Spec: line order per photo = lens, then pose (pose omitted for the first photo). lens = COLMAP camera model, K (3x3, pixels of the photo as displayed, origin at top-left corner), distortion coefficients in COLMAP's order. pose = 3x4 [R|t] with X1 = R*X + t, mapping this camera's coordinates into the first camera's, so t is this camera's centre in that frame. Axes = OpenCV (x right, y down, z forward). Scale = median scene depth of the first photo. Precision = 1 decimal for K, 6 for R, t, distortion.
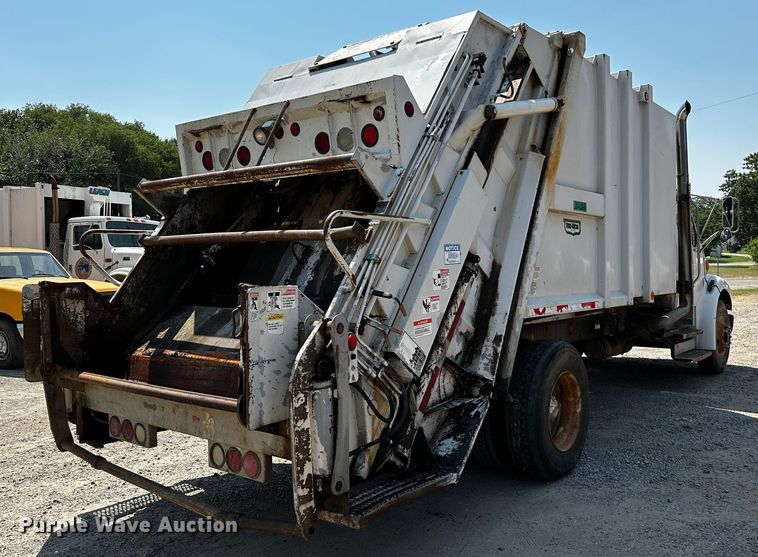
lens RADIAL K [[650.1, 0, 379.0], [0, 650.1, 278.5], [0, 0, 1]] dist [0.135720, 0.000299]
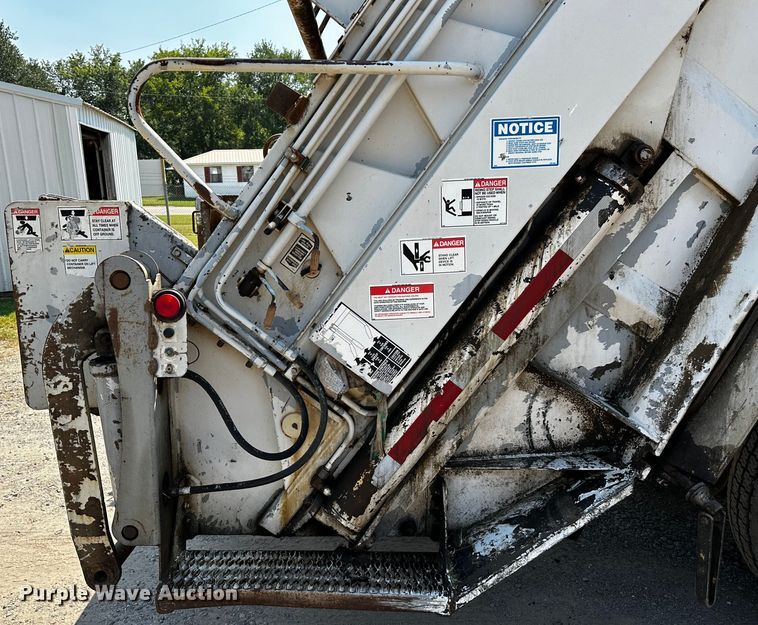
lens RADIAL K [[627.3, 0, 378.7], [0, 627.3, 326.8], [0, 0, 1]] dist [0.118346, -0.175321]
pose [[0.626450, 0.172654, -0.760099, 0.411762], [-0.026187, 0.979271, 0.200855, 0.000147], [0.779021, -0.105921, 0.617986, 0.678116]]
